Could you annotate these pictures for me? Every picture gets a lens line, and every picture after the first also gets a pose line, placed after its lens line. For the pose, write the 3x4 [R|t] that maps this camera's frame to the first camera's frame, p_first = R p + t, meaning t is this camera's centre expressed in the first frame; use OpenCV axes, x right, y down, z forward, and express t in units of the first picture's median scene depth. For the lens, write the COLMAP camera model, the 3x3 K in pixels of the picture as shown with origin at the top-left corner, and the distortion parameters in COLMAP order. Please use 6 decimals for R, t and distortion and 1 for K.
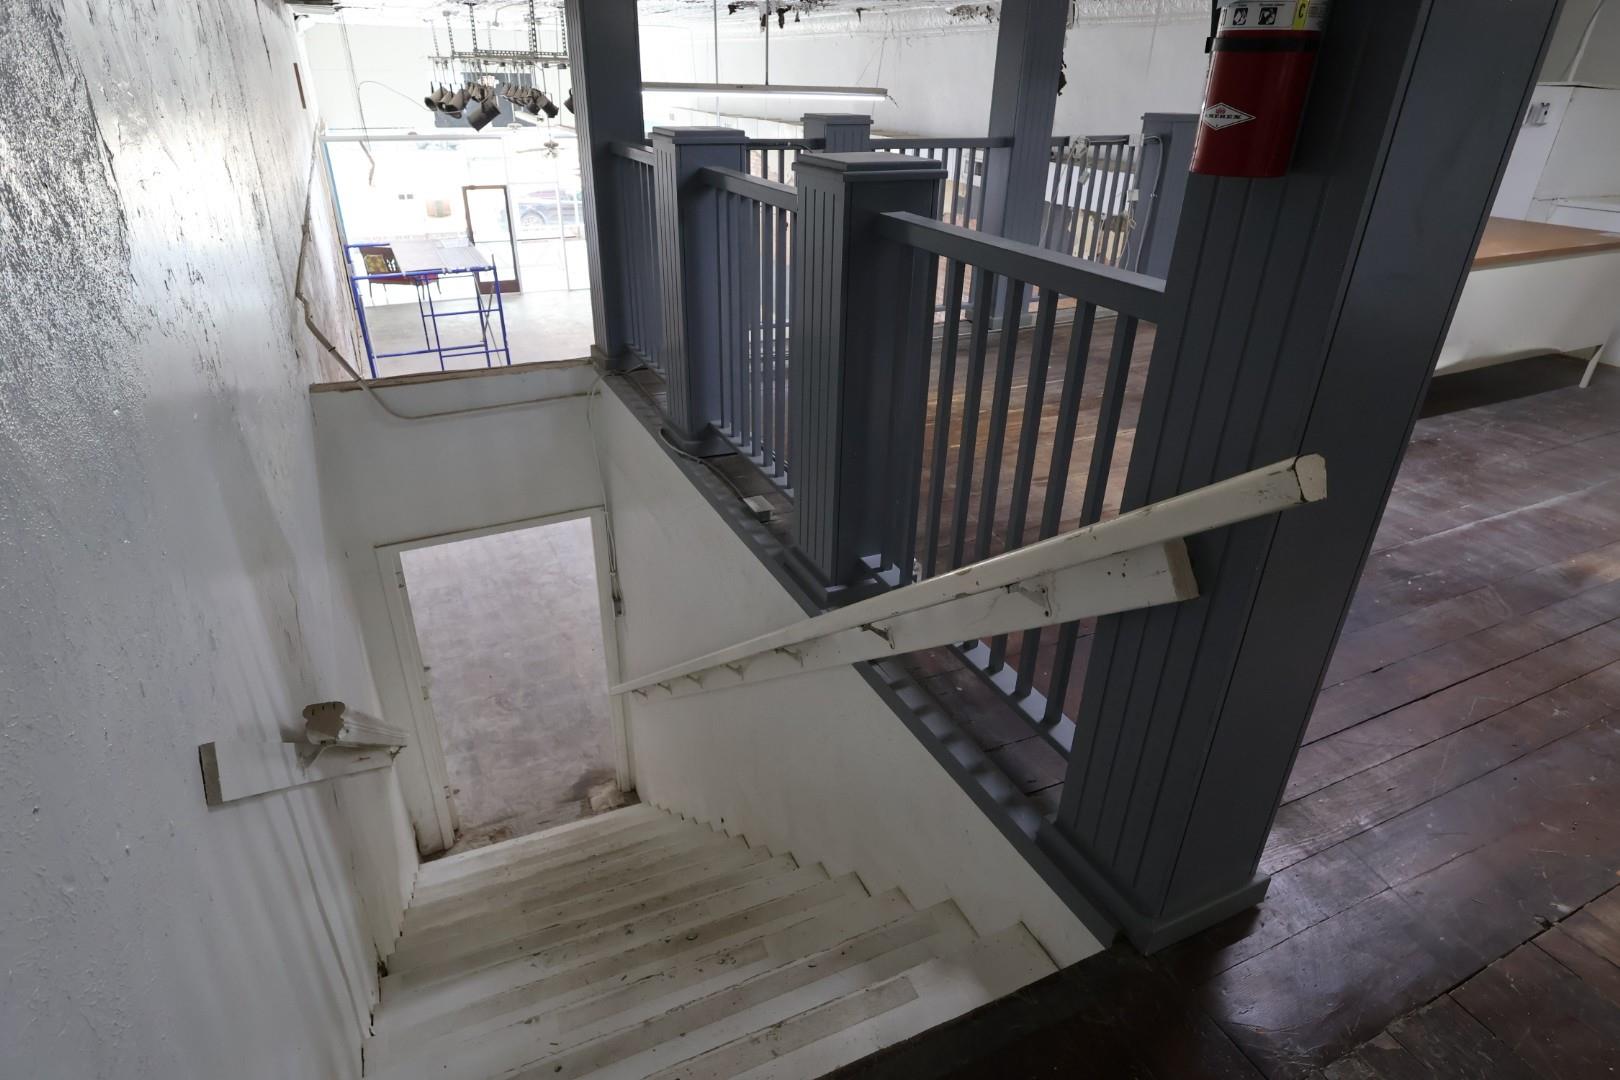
lens RADIAL K [[892.1, 0, 803.5], [0, 892.1, 534.2], [0, 0, 1]] dist [-0.000083, 0.001070]
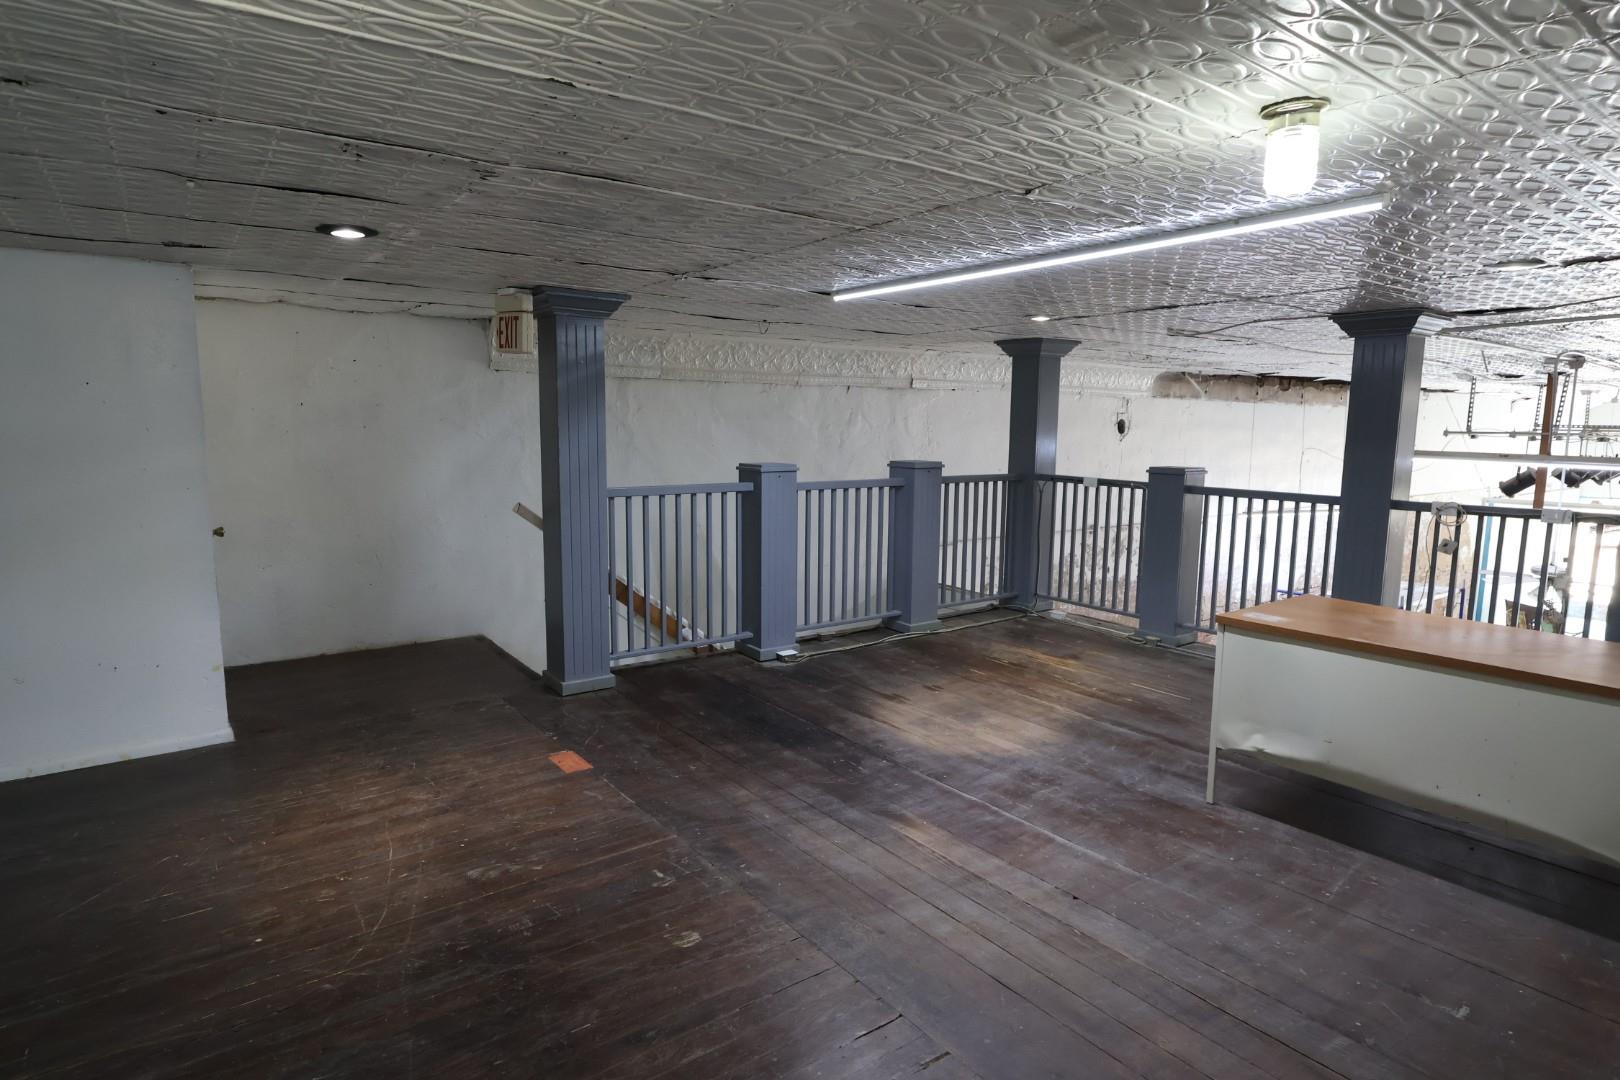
lens RADIAL K [[892.1, 0, 807.3], [0, 892.1, 542.2], [0, 0, 1]] dist [-0.000083, 0.001070]
pose [[0.191965, 0.113549, -0.974811, 1.633339], [-0.463822, 0.885849, 0.011848, -0.194283], [0.864880, 0.449865, 0.222719, 0.412304]]
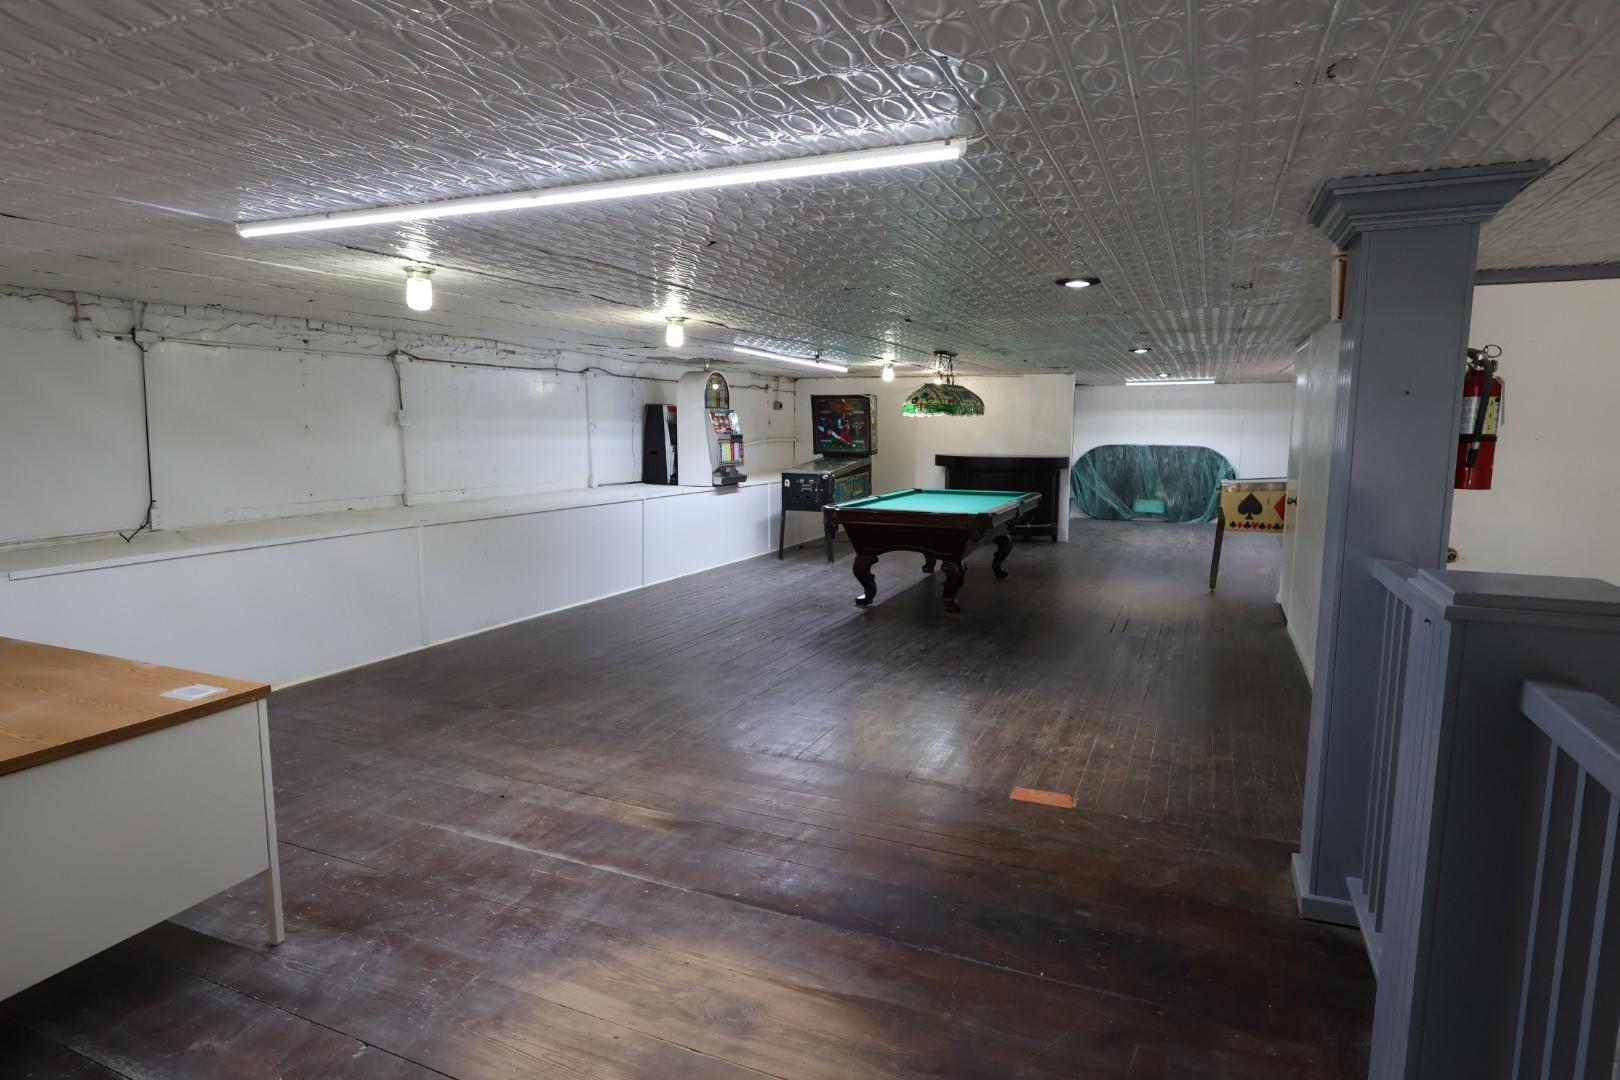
lens RADIAL K [[892.1, 0, 805.4], [0, 892.1, 539.9], [0, 0, 1]] dist [-0.000083, 0.001070]
pose [[-0.646192, -0.117738, 0.754039, -0.041285], [0.340591, 0.839689, 0.422990, -0.574593], [-0.682960, 0.530151, -0.502499, 1.071659]]
